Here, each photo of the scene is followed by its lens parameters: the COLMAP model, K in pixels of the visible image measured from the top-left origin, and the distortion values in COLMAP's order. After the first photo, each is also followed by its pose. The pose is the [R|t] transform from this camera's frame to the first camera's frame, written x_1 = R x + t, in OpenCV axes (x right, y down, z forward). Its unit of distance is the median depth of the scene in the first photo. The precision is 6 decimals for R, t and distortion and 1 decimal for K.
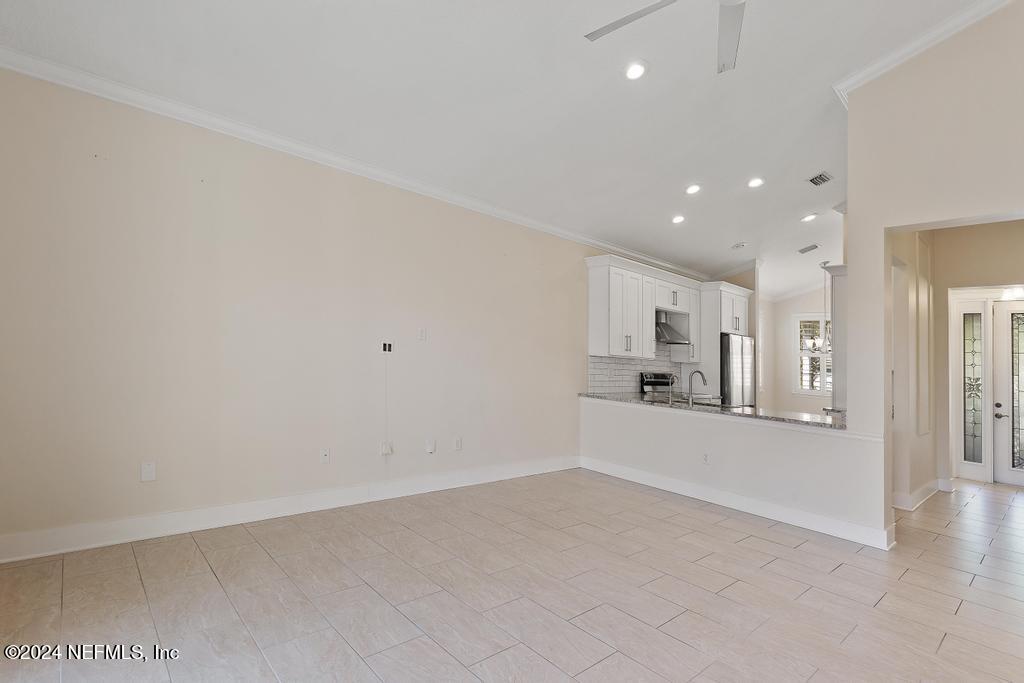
lens RADIAL K [[492.6, 0, 512.0], [0, 492.6, 341.5], [0, 0, 1]] dist [0.001389, 0.000131]
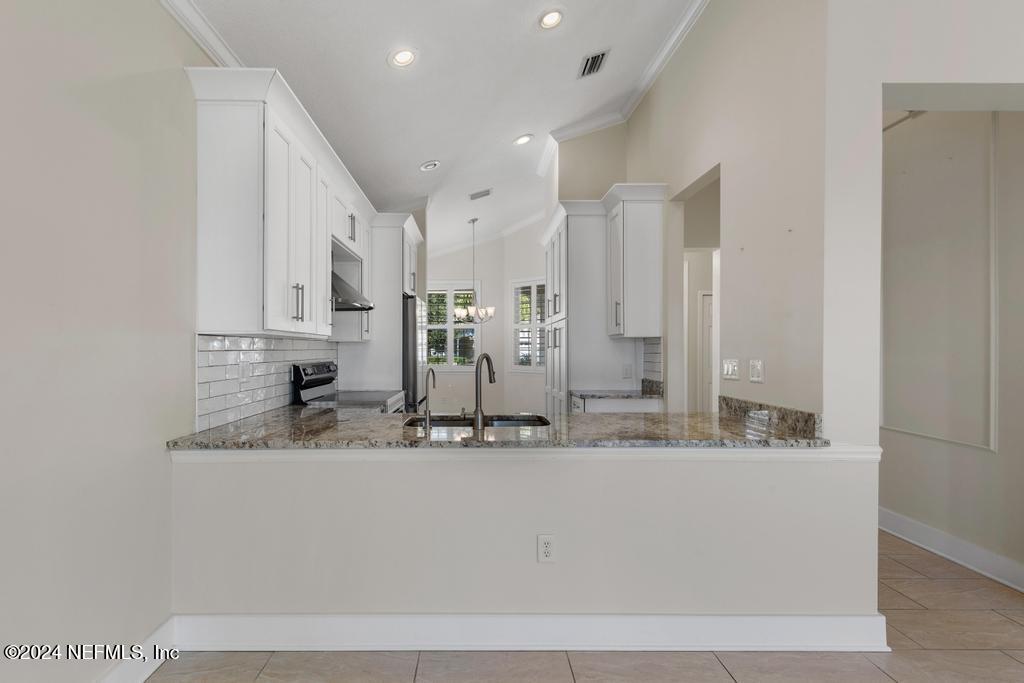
lens RADIAL K [[479.4, 0, 512.0], [0, 479.4, 341.5], [0, 0, 1]] dist [0.000835, 0.000114]
pose [[0.643666, -0.040825, 0.764217, 0.031442], [0.004147, 0.998748, 0.049860, 0.016369], [-0.765295, -0.028924, 0.643029, 0.551380]]
